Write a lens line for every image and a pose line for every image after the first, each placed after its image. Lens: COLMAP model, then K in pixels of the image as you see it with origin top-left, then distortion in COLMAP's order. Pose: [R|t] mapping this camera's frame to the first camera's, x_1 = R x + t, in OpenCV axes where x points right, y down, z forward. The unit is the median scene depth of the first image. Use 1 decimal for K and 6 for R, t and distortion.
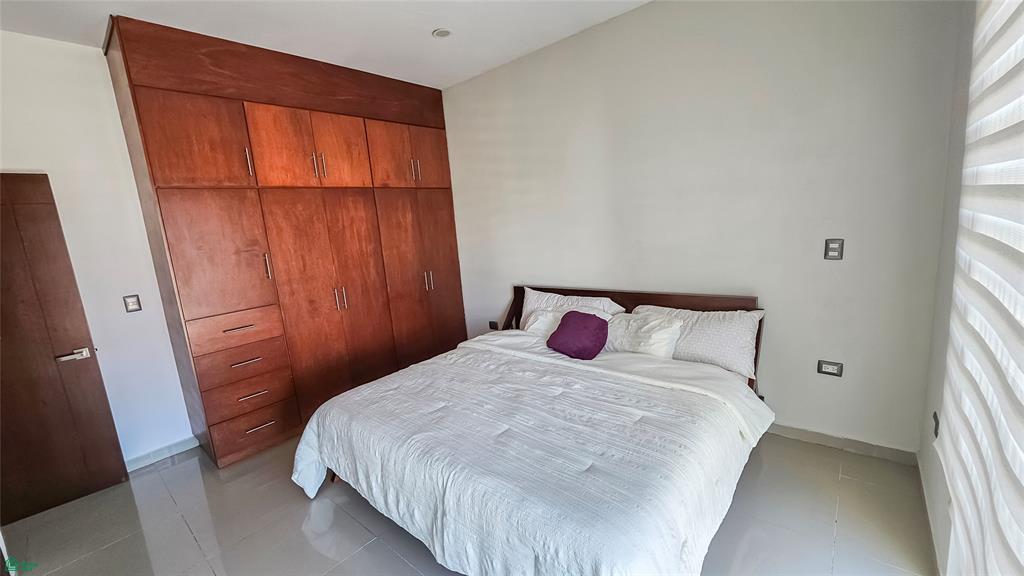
lens RADIAL K [[406.9, 0, 510.4], [0, 406.9, 286.4], [0, 0, 1]] dist [-0.007643, 0.006971]
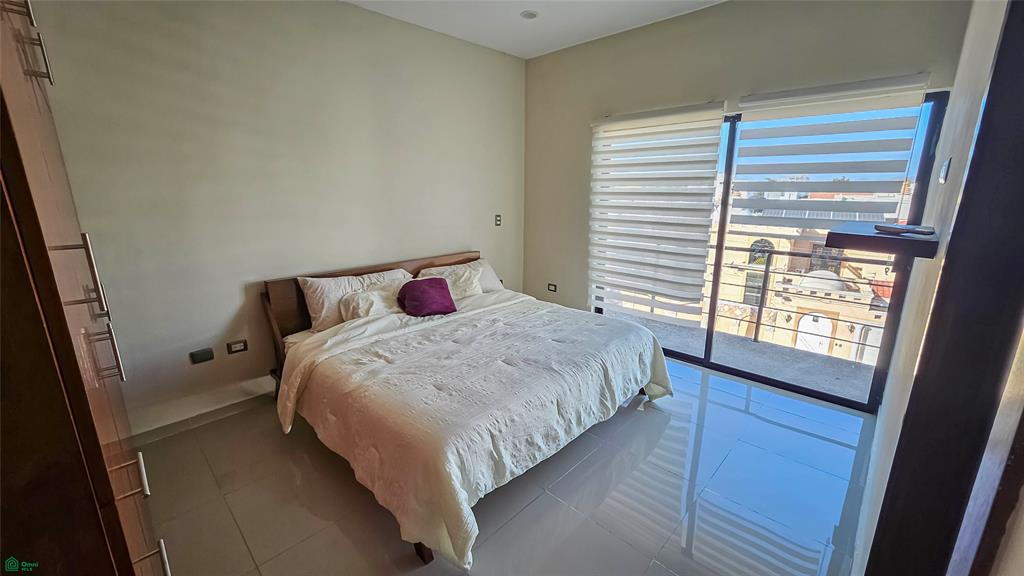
lens RADIAL K [[406.9, 0, 510.4], [0, 406.9, 286.4], [0, 0, 1]] dist [-0.007643, 0.006971]
pose [[0.067303, -0.160589, 0.984724, -1.071347], [0.147868, 0.977668, 0.149332, -0.058899], [-0.986714, 0.135559, 0.089546, 0.746039]]
